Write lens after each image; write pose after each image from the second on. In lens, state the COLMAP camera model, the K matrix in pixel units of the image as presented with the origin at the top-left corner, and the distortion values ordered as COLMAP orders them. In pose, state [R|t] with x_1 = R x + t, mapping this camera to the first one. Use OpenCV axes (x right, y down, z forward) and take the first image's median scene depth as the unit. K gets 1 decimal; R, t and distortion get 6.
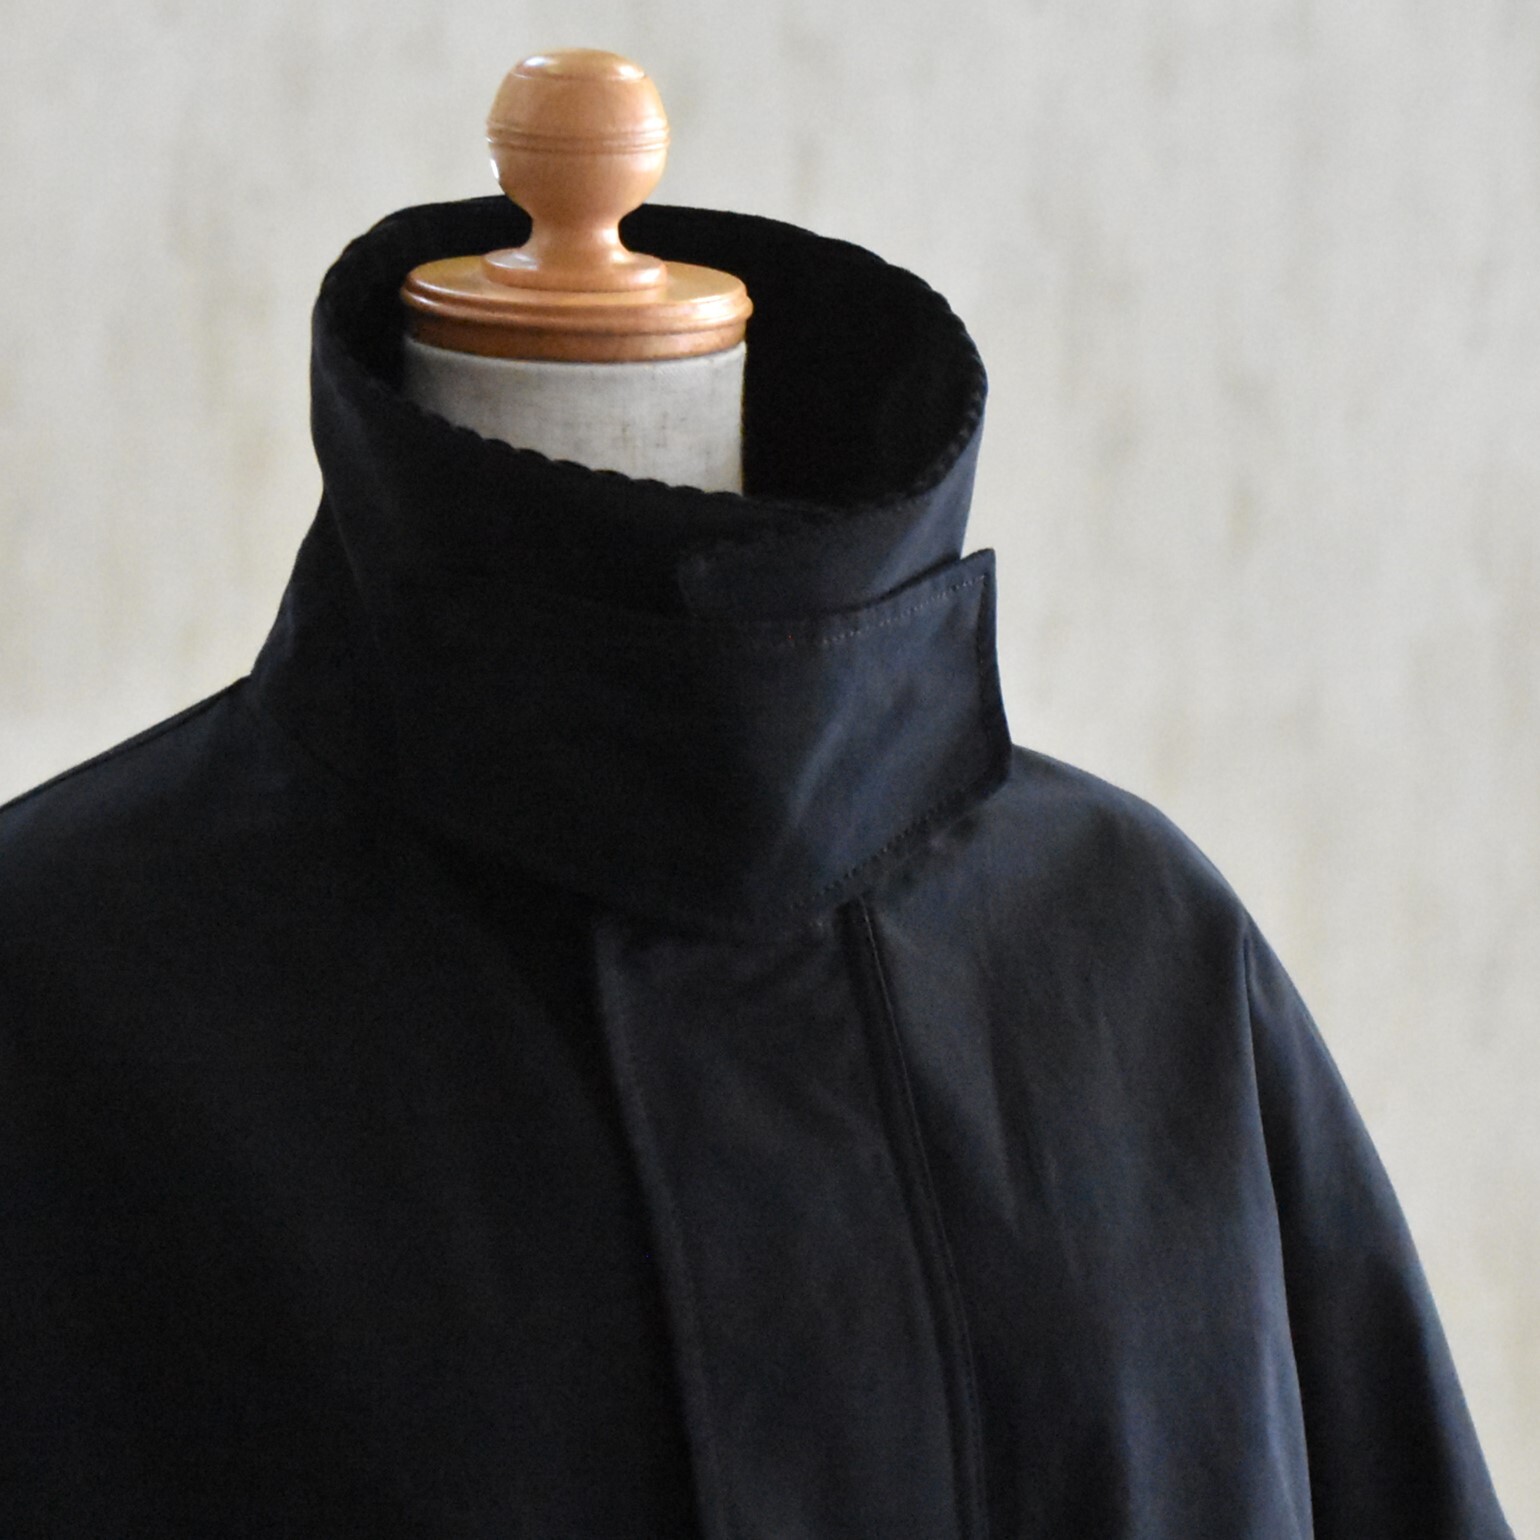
lens RADIAL K [[4851.0, 0, 770.0], [0, 4851.0, 770.0], [0, 0, 1]] dist [0.922649, -17.953176]
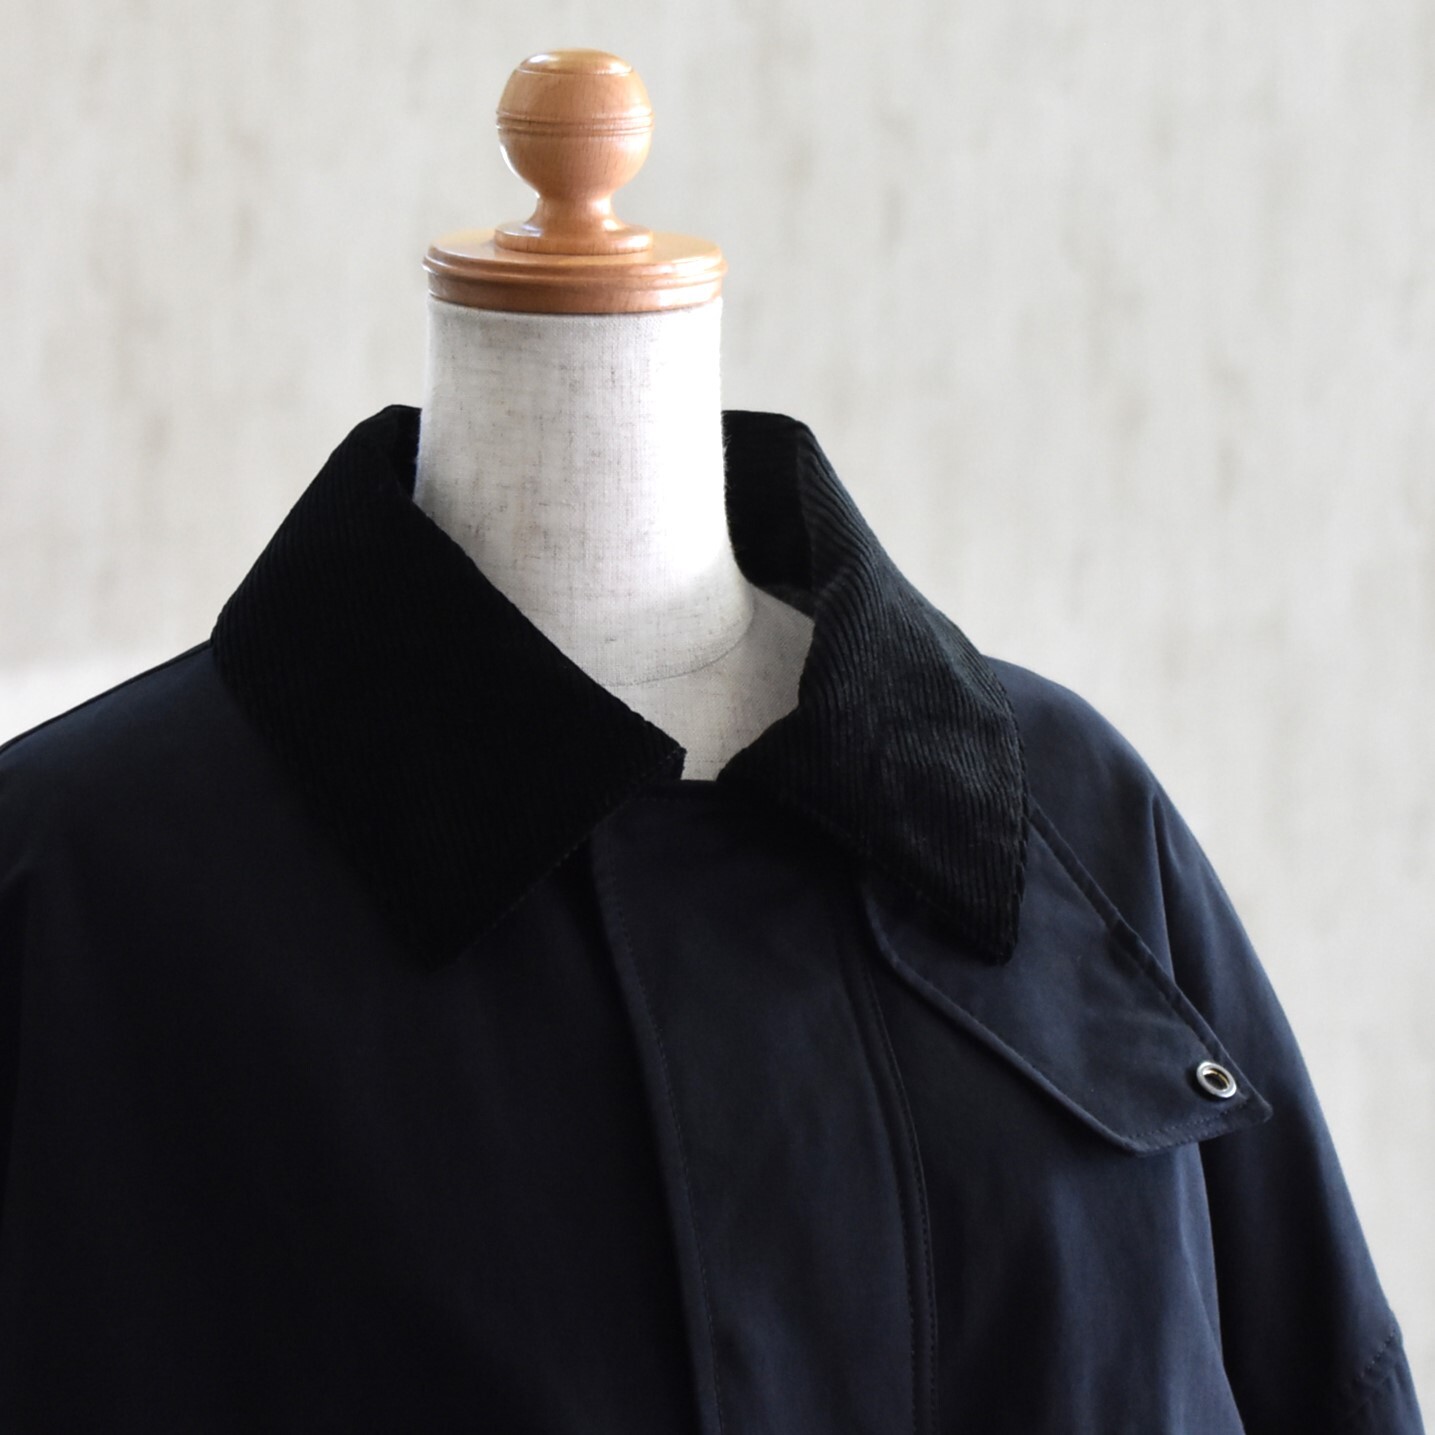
lens RADIAL K [[3102.2, 0, 717.5], [0, 3102.2, 717.5], [0, 0, 1]] dist [-0.001004, -0.009048]
pose [[0.996277, 0.000574, -0.086205, 0.058185], [0.001117, 0.999808, 0.019561, -0.002342], [0.086200, -0.019585, 0.996085, 0.266408]]
